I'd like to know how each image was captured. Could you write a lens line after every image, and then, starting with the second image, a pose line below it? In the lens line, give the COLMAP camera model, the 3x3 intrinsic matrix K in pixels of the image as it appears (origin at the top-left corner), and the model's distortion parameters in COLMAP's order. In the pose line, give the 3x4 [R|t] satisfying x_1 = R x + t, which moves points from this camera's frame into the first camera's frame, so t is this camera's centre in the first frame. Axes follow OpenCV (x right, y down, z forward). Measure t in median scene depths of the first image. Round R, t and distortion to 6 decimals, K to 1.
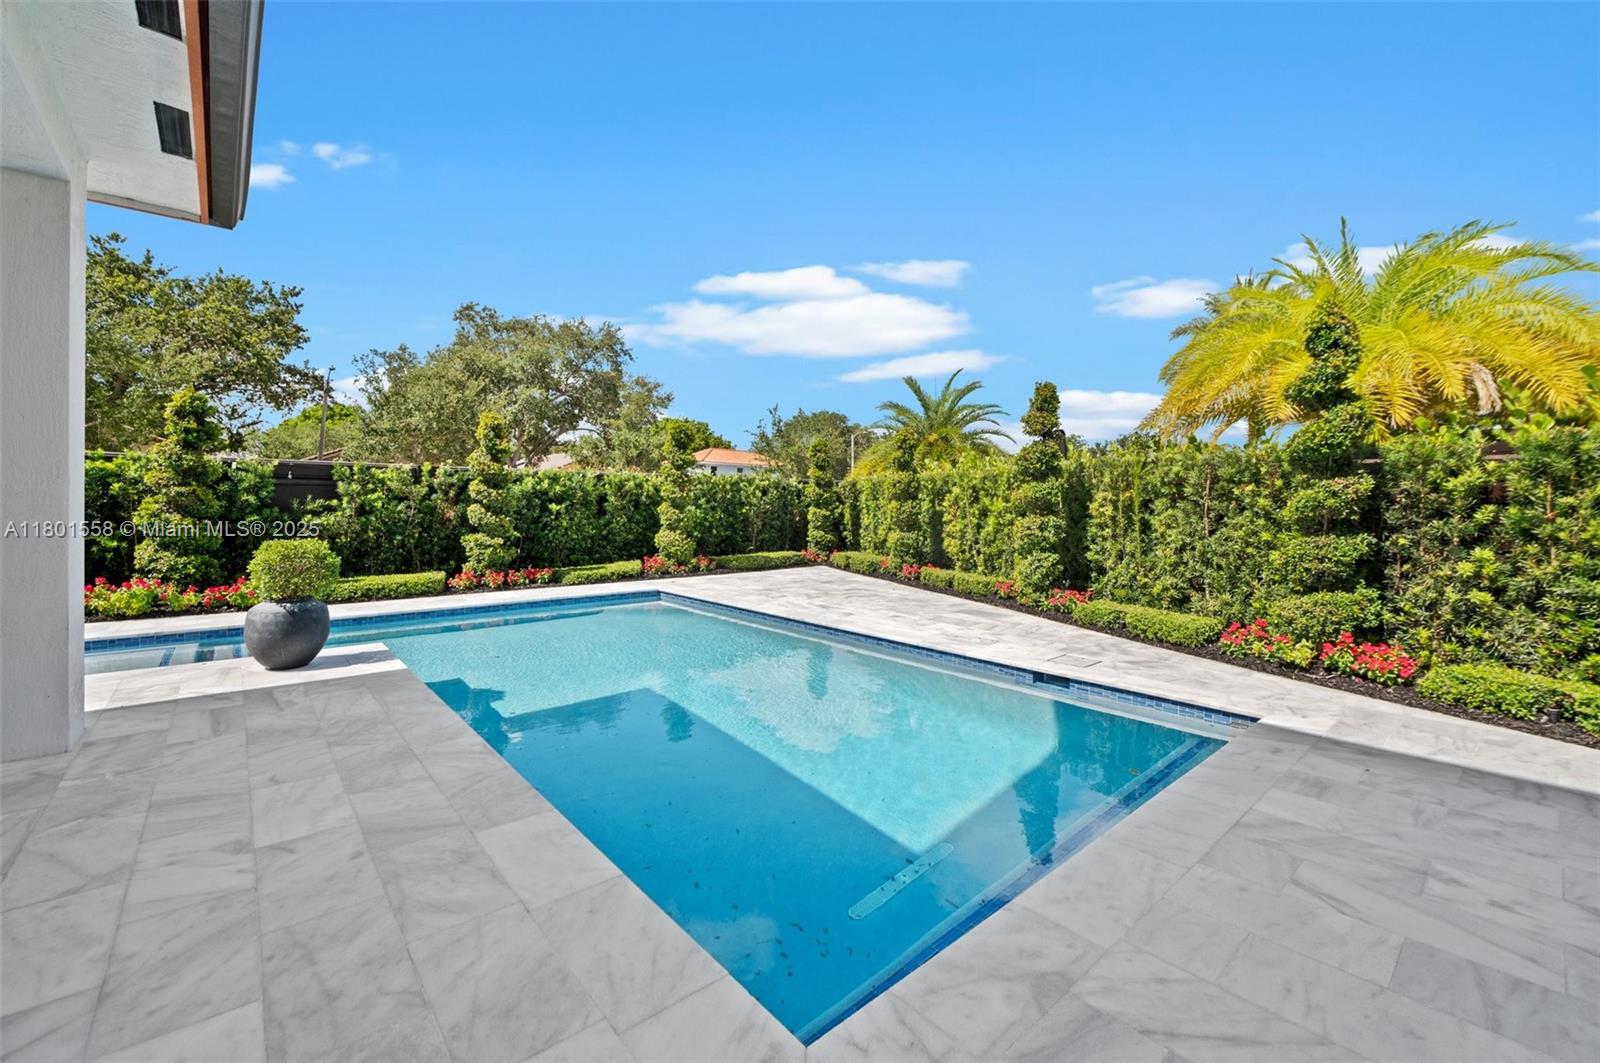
lens RADIAL K [[668.9, 0, 802.5], [0, 668.9, 502.8], [0, 0, 1]] dist [-0.006874, -0.000050]
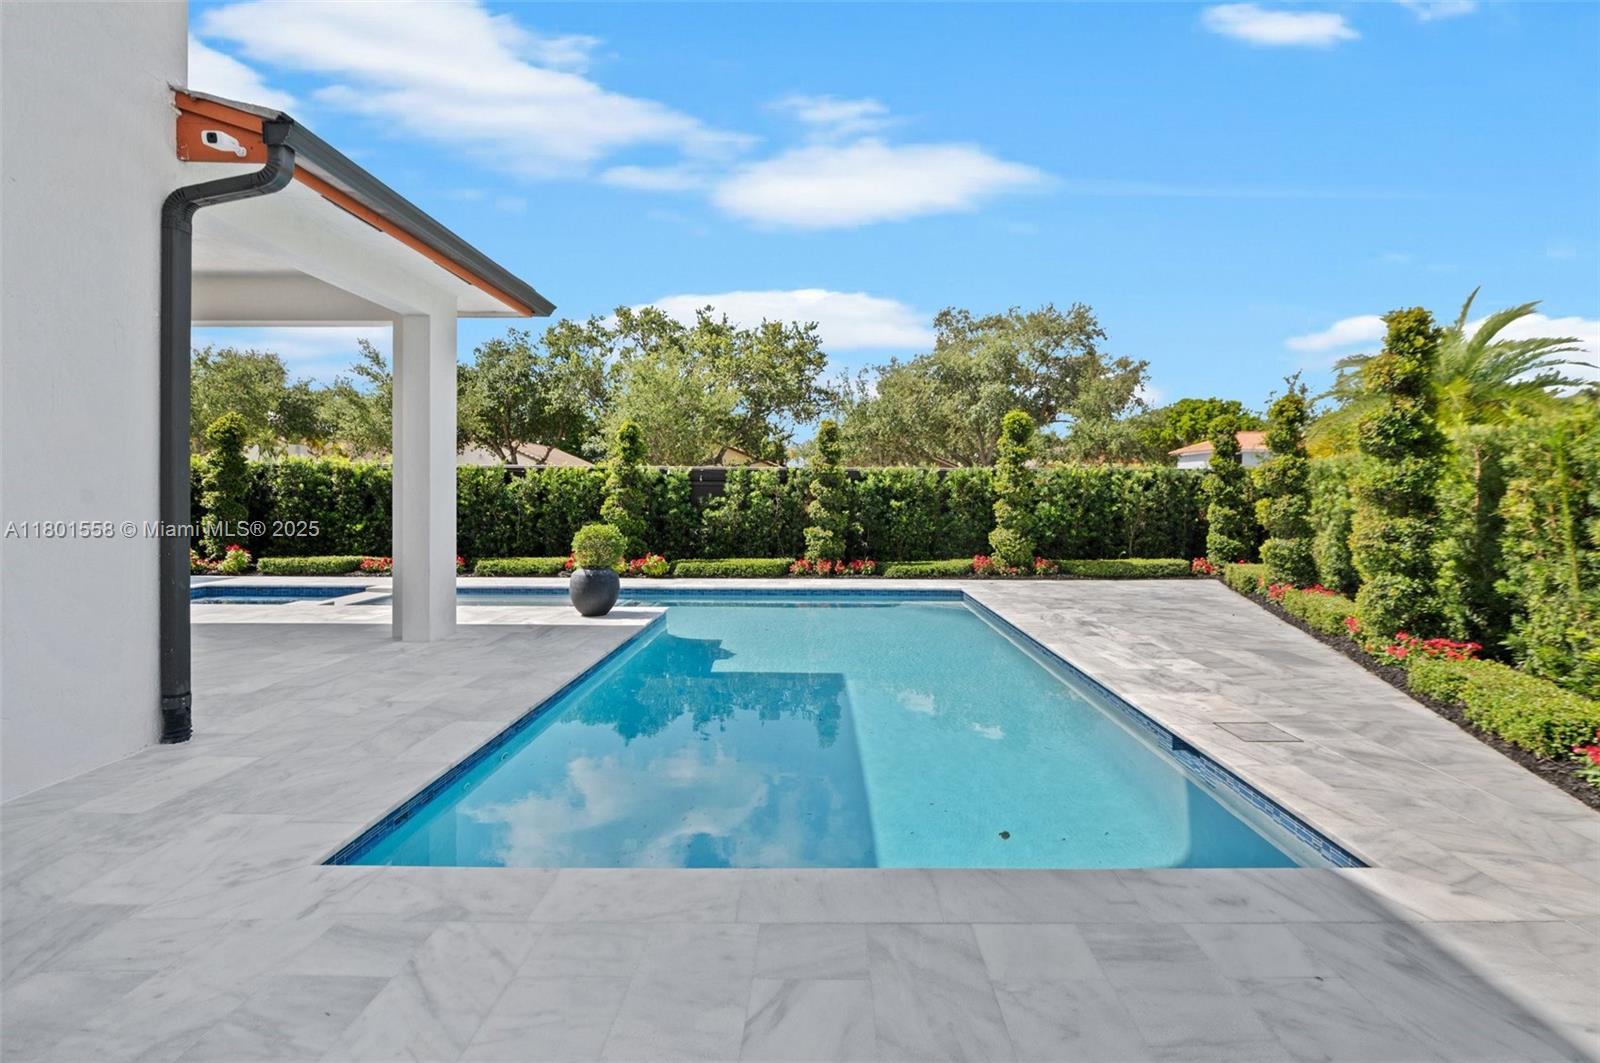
lens RADIAL K [[712.5, 0, 811.4], [0, 712.5, 503.6], [0, 0, 1]] dist [-0.003875, -0.000769]
pose [[0.745124, 0.002188, -0.666923, 0.302784], [0.001295, 0.999988, 0.004729, 0.001414], [0.666925, -0.004387, 0.745112, 0.091971]]
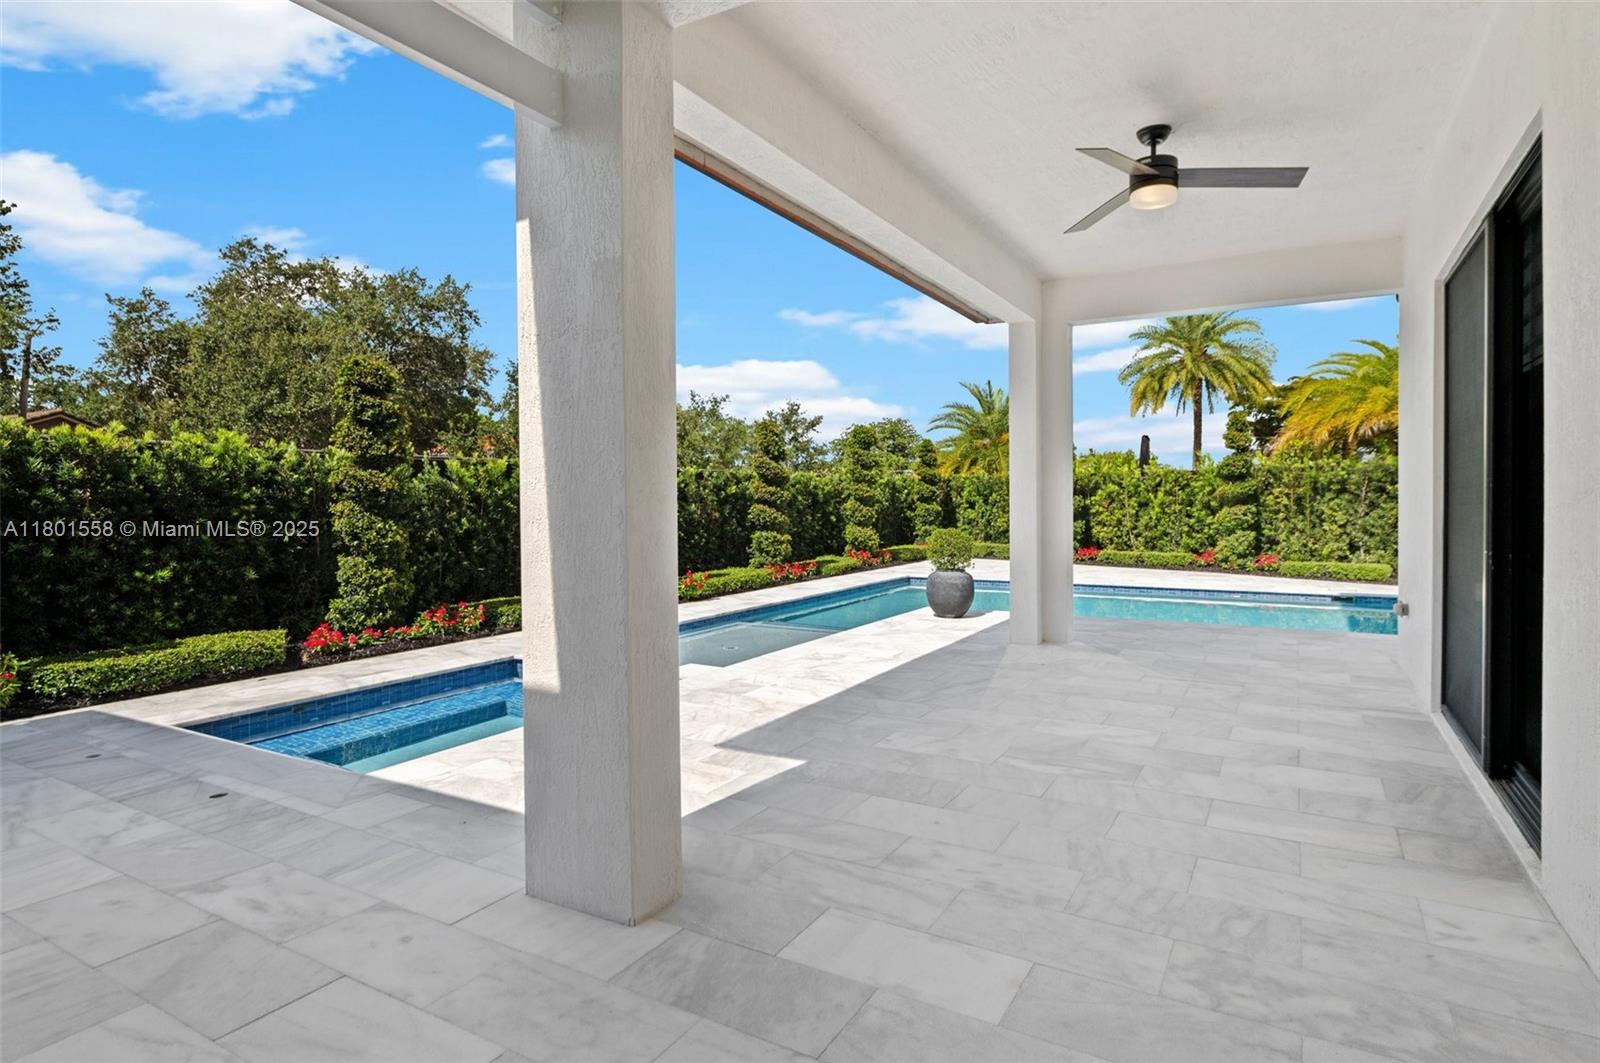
lens RADIAL K [[812.5, 0, 821.3], [0, 812.5, 521.0], [0, 0, 1]] dist [-0.014559, 0.000095]
pose [[0.949720, -0.022532, 0.312287, -0.783391], [0.013628, 0.999437, 0.030668, -0.008796], [-0.312802, -0.024870, 0.949493, -0.267049]]
